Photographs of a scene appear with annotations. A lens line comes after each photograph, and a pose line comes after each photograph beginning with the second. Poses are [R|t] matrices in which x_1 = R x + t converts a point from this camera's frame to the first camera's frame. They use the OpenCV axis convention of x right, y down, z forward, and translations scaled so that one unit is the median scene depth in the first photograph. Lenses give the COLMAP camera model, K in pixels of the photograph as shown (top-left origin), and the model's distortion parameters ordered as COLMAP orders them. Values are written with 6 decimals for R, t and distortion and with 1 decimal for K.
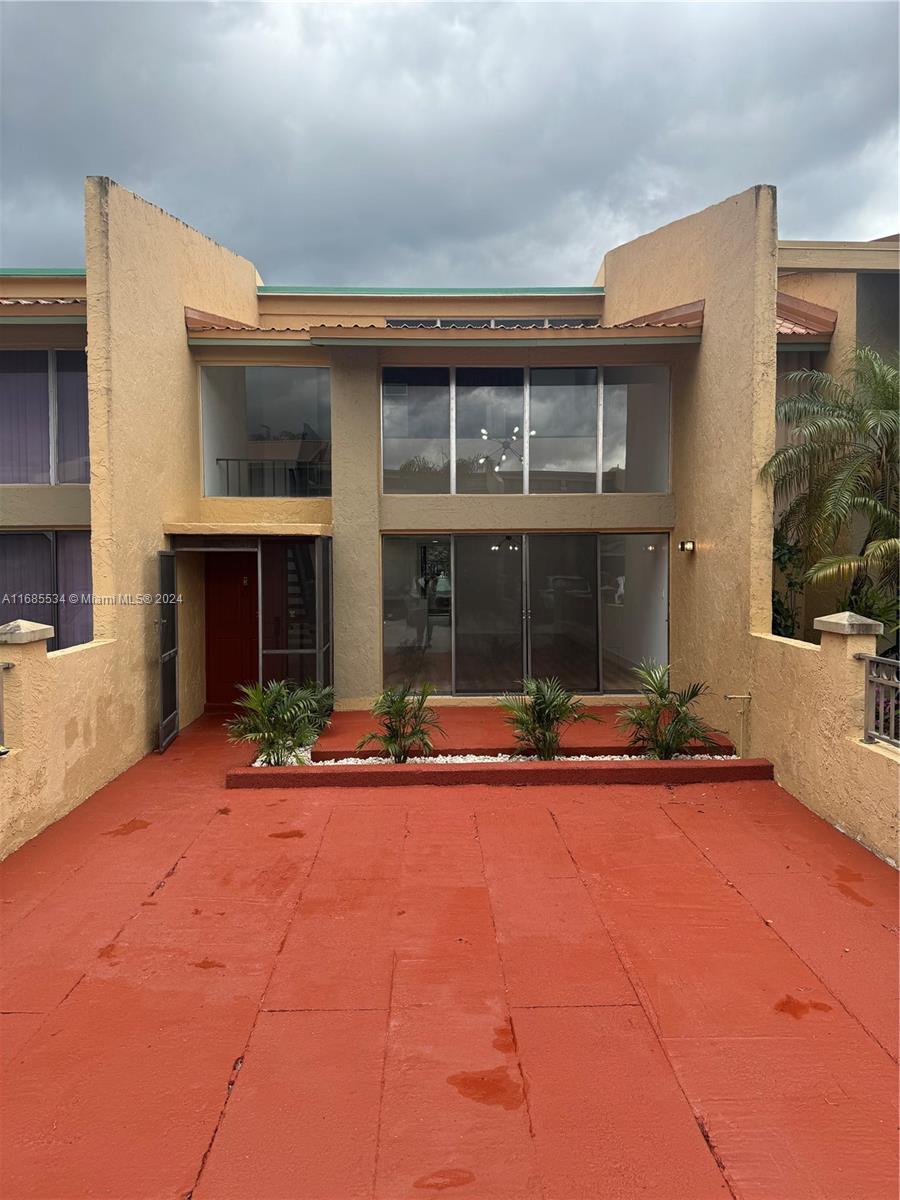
lens RADIAL K [[843.5, 0, 456.0], [0, 843.5, 596.0], [0, 0, 1]] dist [0.050333, -0.052974]
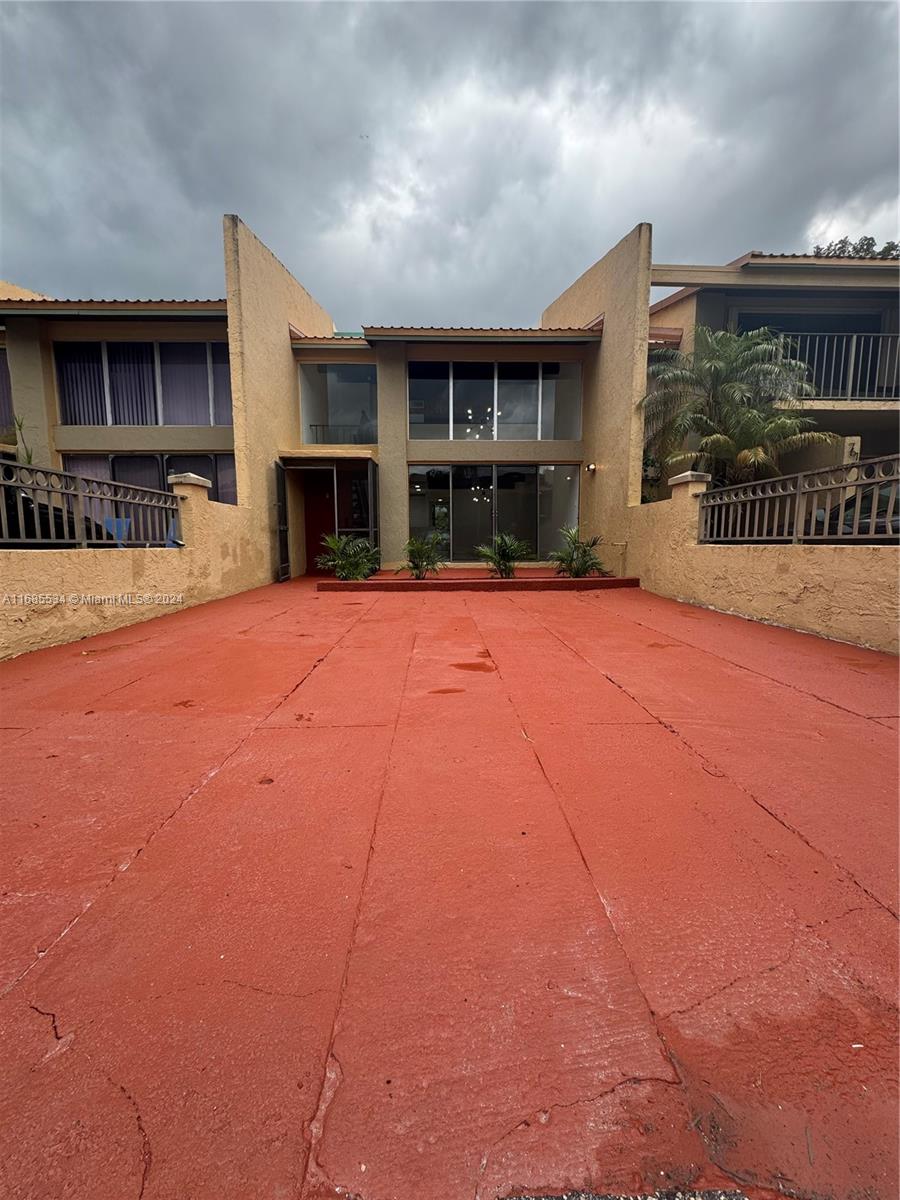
lens RADIAL K [[479.4, 0, 452.0], [0, 479.4, 601.3], [0, 0, 1]] dist [0.001781, 0.000798]
pose [[0.999998, 0.001925, 0.000019, -0.001489], [-0.001921, 0.997084, 0.076287, 0.158518], [0.000128, -0.076287, 0.997086, 0.038568]]
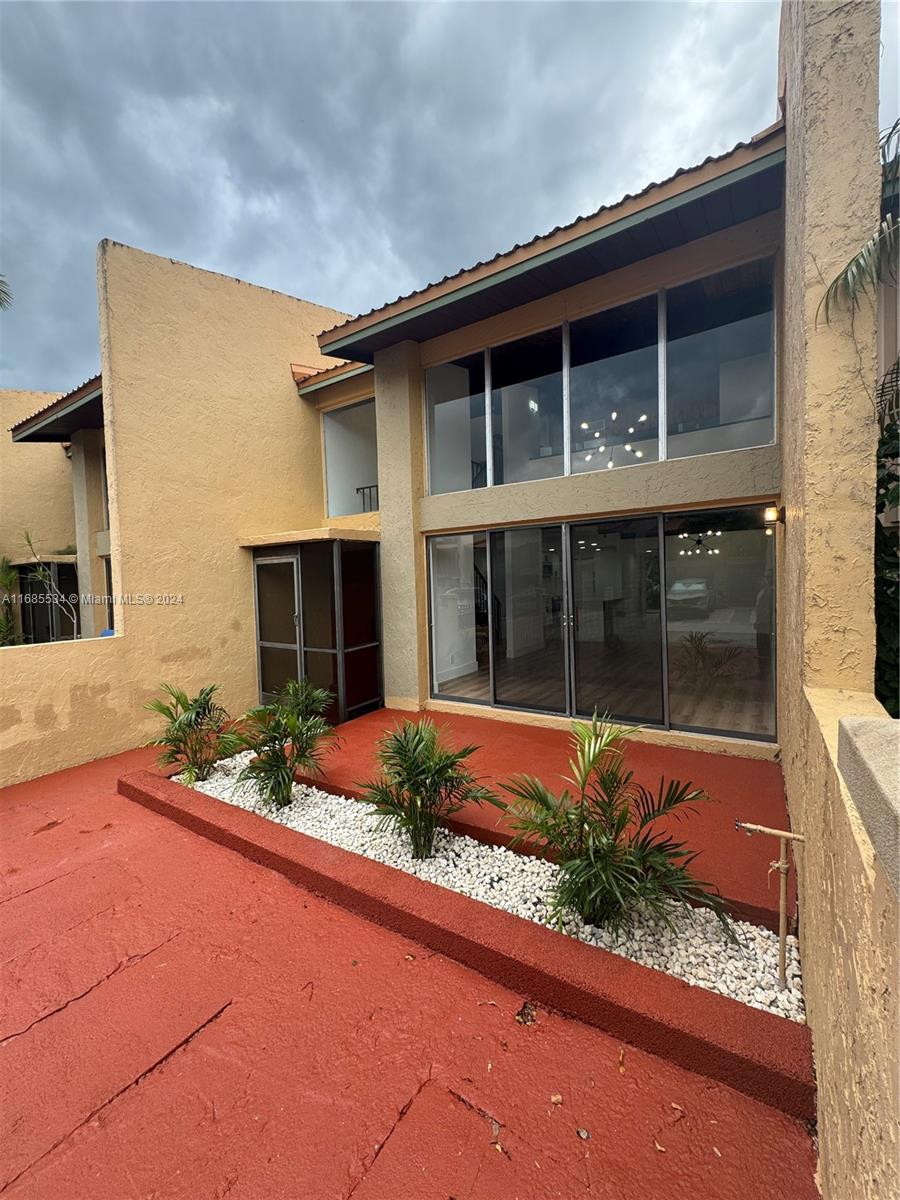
lens RADIAL K [[479.4, 0, 455.2], [0, 479.4, 596.5], [0, 0, 1]] dist [0.001781, 0.000798]
pose [[0.817068, 0.000812, -0.576540, 0.338953], [-0.001562, 0.999998, -0.000805, -0.000949], [0.576539, 0.001558, 0.817068, 0.701010]]
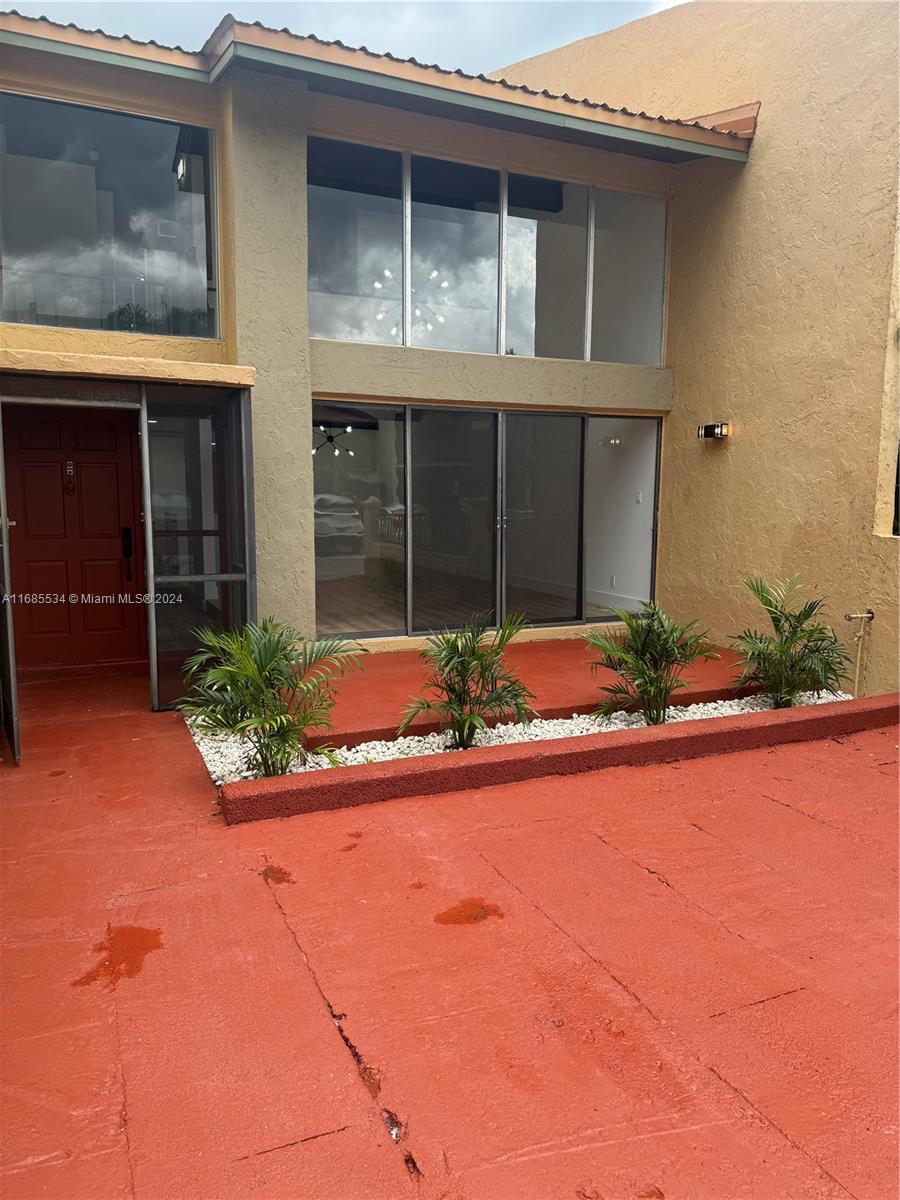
lens RADIAL K [[843.5, 0, 446.6], [0, 843.5, 602.8], [0, 0, 1]] dist [0.050333, -0.052974]
pose [[0.925121, -0.036748, 0.377889, -0.311189], [0.004220, 0.996239, 0.086549, 0.036482], [-0.379648, -0.078473, 0.921797, 0.419697]]
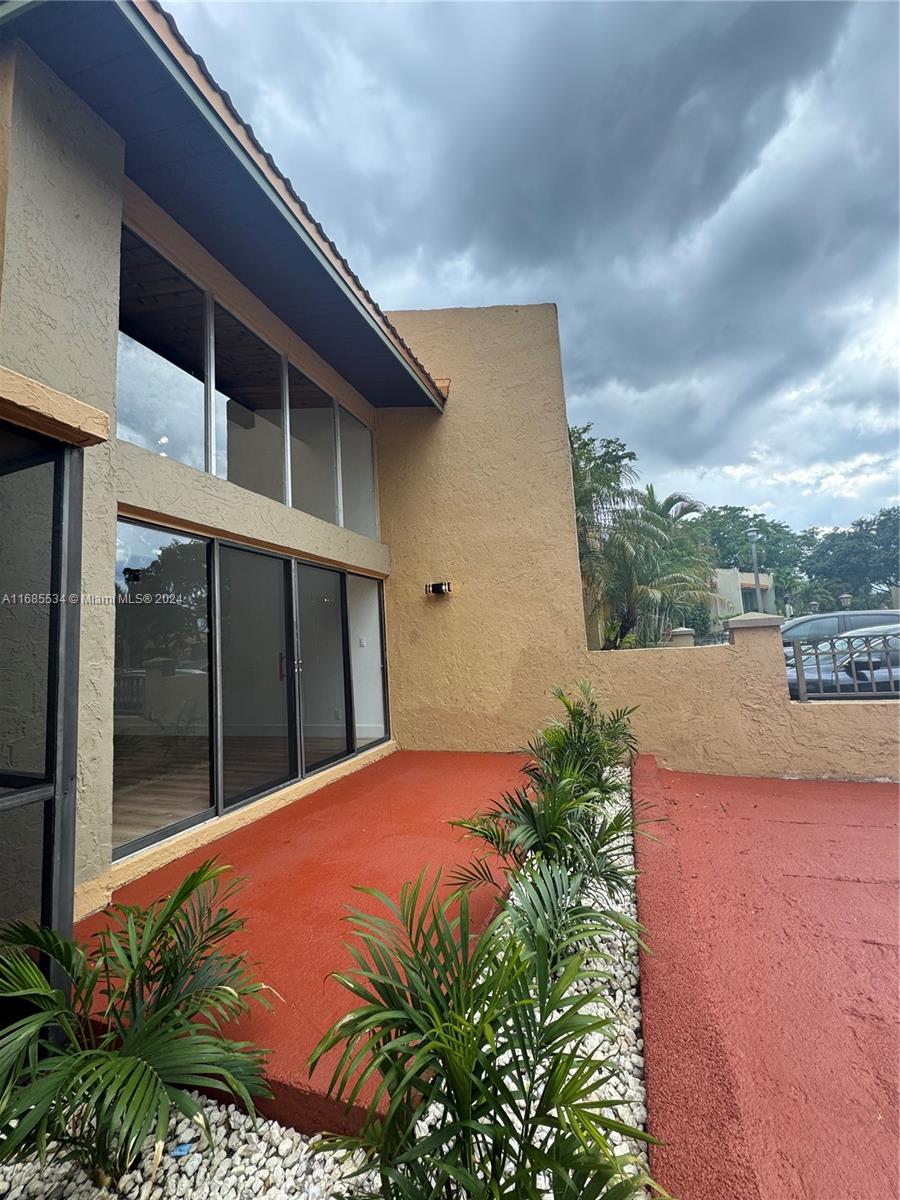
lens RADIAL K [[479.4, 0, 452.7], [0, 479.4, 596.2], [0, 0, 1]] dist [0.001781, 0.000798]
pose [[0.368712, 0.085610, 0.925593, -0.331964], [0.094311, 0.987166, -0.128874, 0.036391], [-0.924747, 0.134811, 0.355906, 0.915317]]
